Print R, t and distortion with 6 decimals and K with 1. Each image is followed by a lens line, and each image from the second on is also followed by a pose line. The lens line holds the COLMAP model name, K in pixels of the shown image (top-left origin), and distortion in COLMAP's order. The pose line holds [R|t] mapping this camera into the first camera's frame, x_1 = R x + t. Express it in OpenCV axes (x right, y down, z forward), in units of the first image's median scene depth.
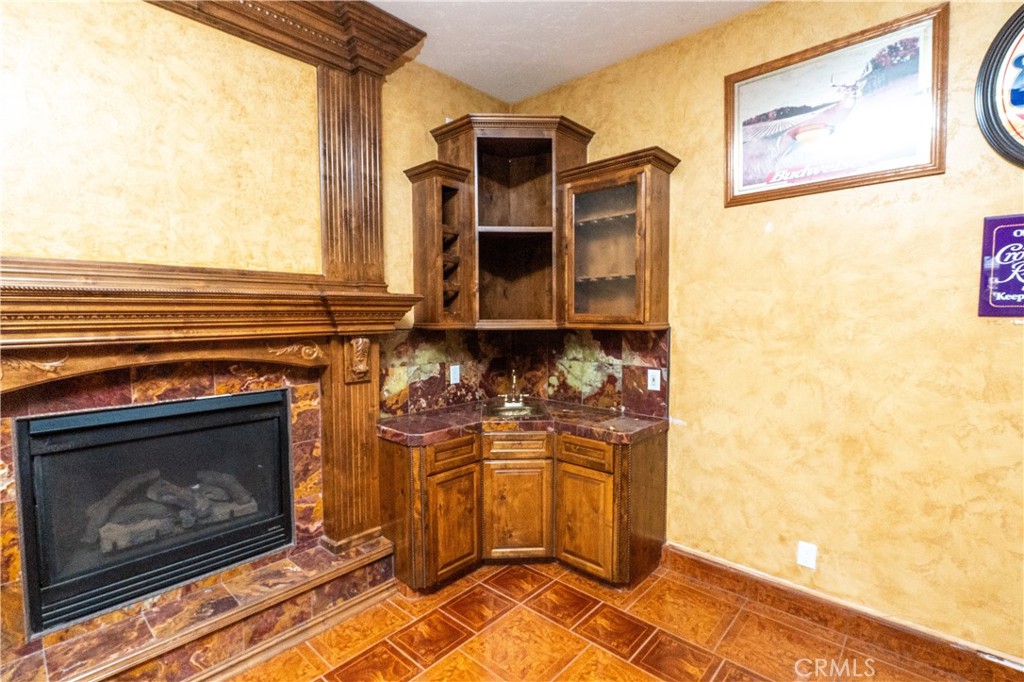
lens RADIAL K [[468.7, 0, 508.7], [0, 468.7, 338.6], [0, 0, 1]] dist [-0.016897, 0.002574]
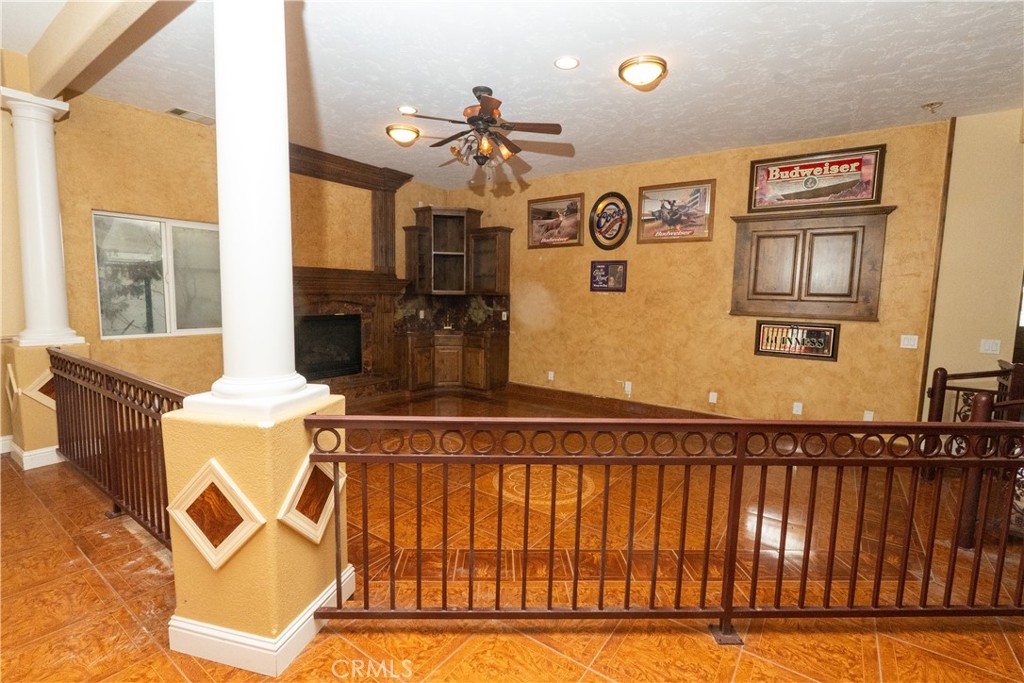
lens RADIAL K [[468.7, 0, 509.3], [0, 468.7, 343.9], [0, 0, 1]] dist [-0.016897, 0.002574]
pose [[0.992680, 0.009120, 0.120430, 0.039528], [-0.016047, 0.998263, 0.056681, 0.100220], [-0.119703, -0.058199, 0.991102, -1.546445]]
